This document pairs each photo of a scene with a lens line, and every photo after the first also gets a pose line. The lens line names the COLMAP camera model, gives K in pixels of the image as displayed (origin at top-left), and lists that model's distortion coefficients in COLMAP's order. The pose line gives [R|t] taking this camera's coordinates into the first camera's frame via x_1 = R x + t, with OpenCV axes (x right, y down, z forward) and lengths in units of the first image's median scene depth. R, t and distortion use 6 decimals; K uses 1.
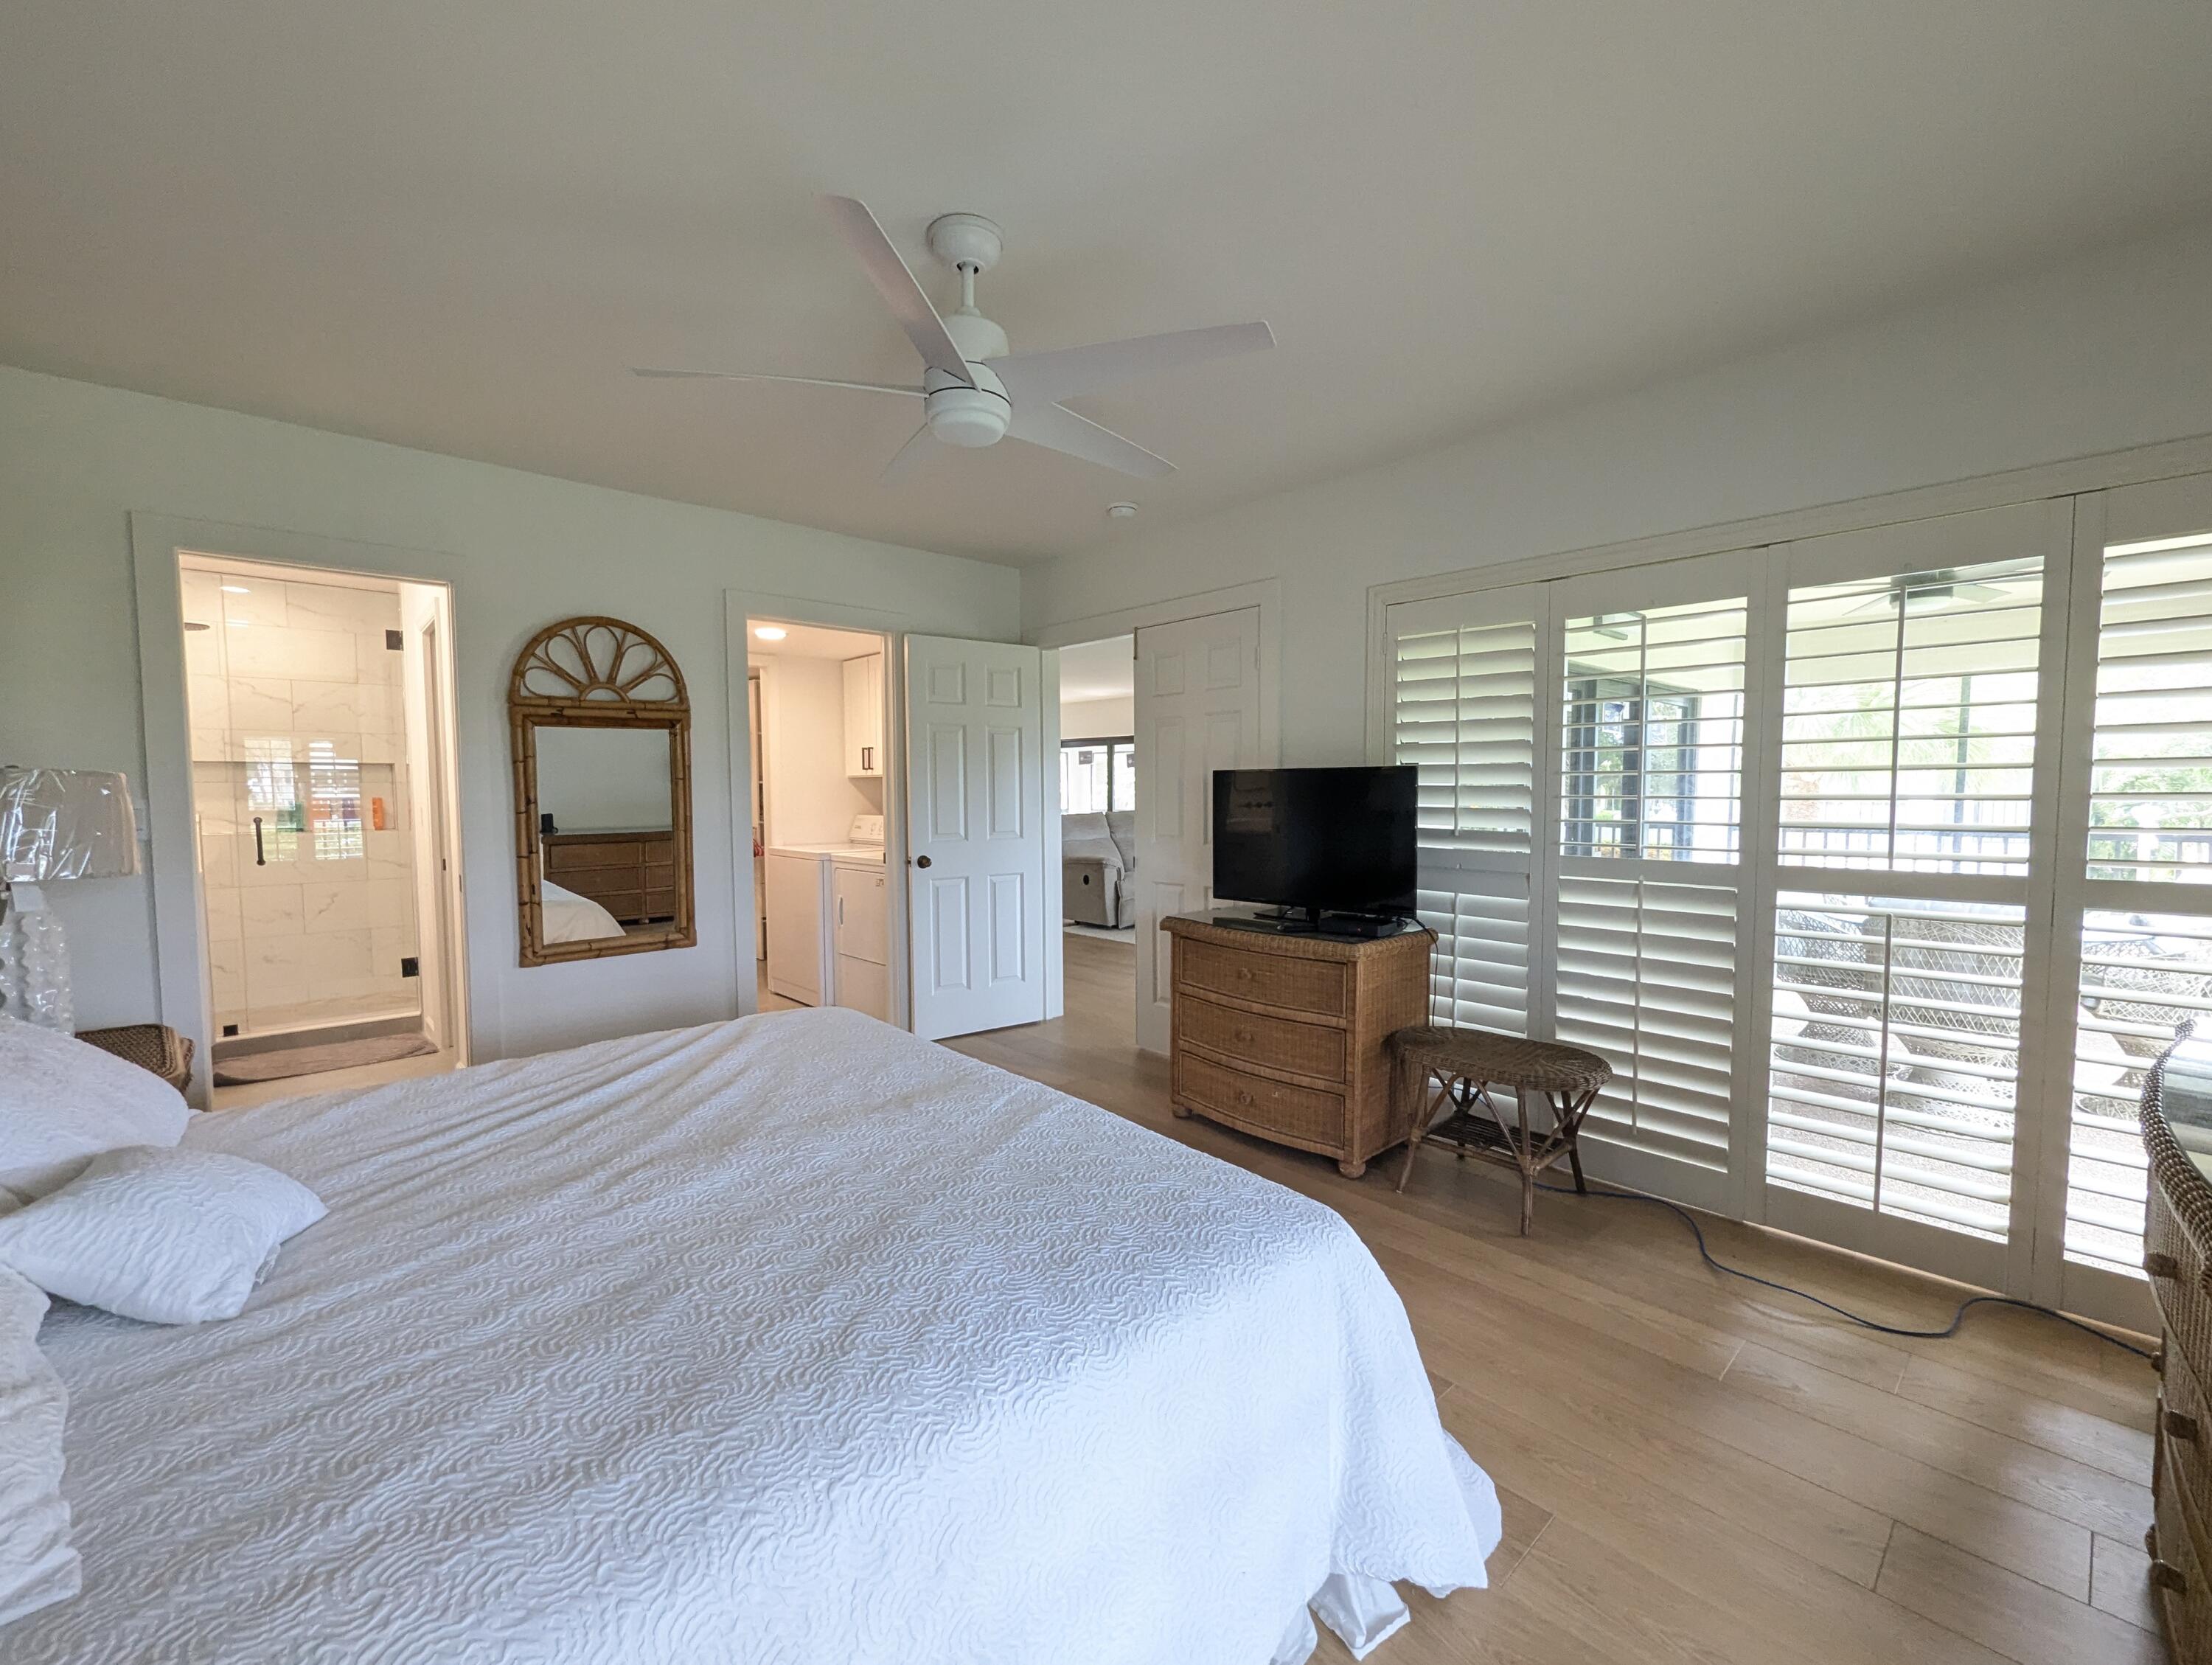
lens RADIAL K [[923.1, 0, 1089.1], [0, 923.1, 842.6], [0, 0, 1]] dist [0.002609, -0.000171]
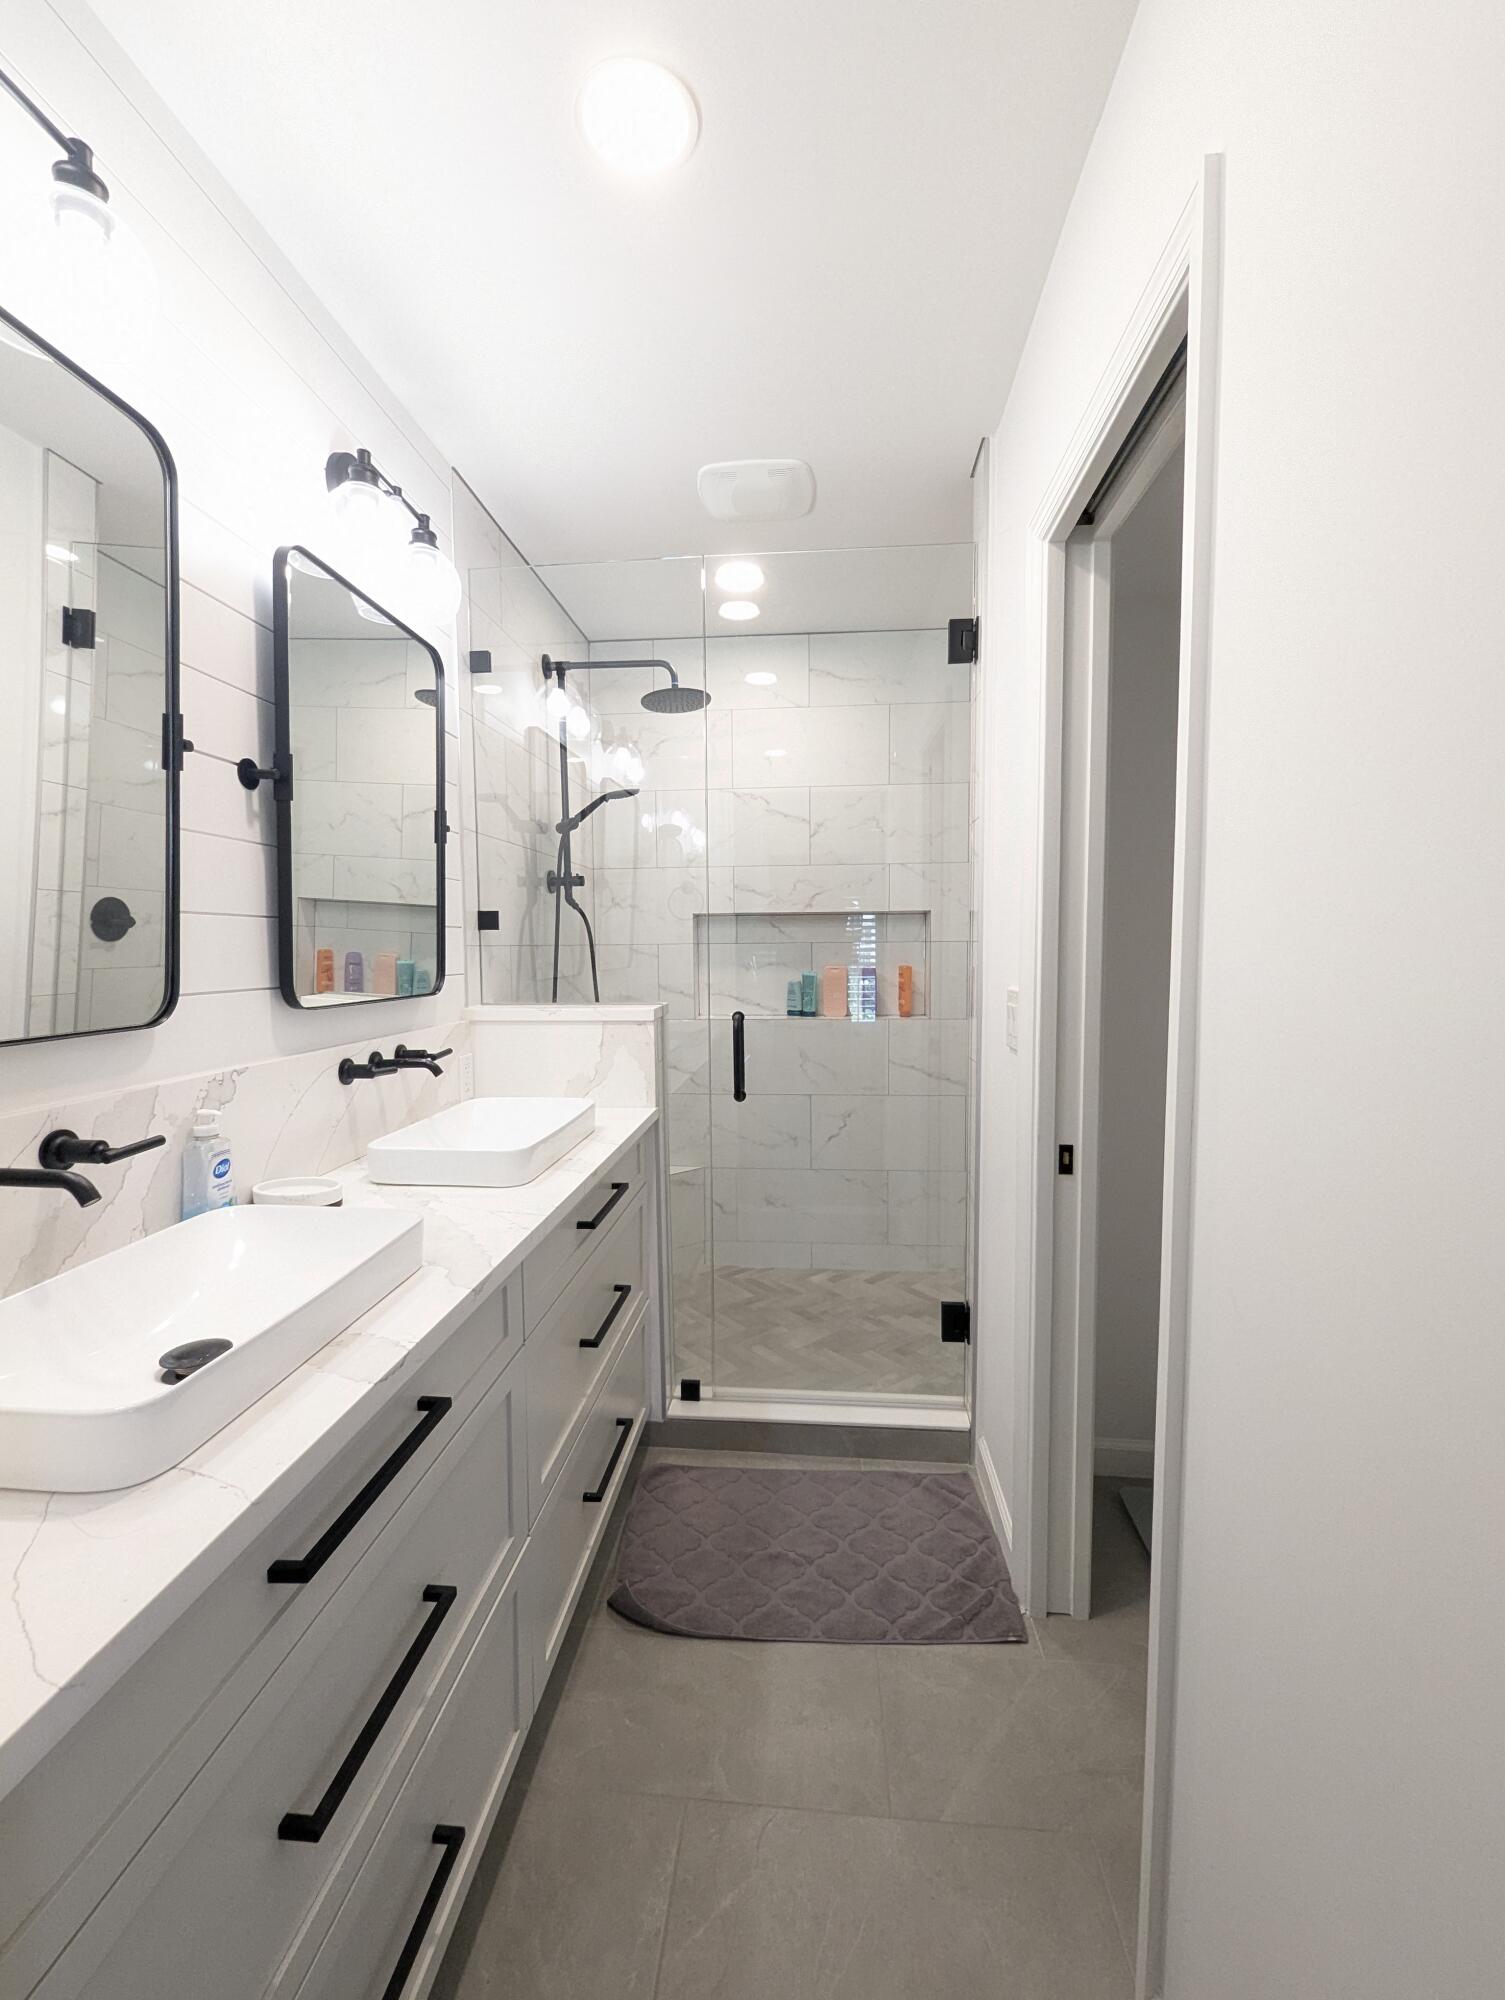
lens RADIAL K [[834.6, 0, 752.6], [0, 834.6, 988.9], [0, 0, 1]] dist [0.002609, -0.000171]
pose [[0.689694, 0.043006, -0.722822, -0.428289], [-0.035442, 0.999043, 0.025623, -0.043609], [0.723233, 0.007946, 0.690559, 0.529992]]
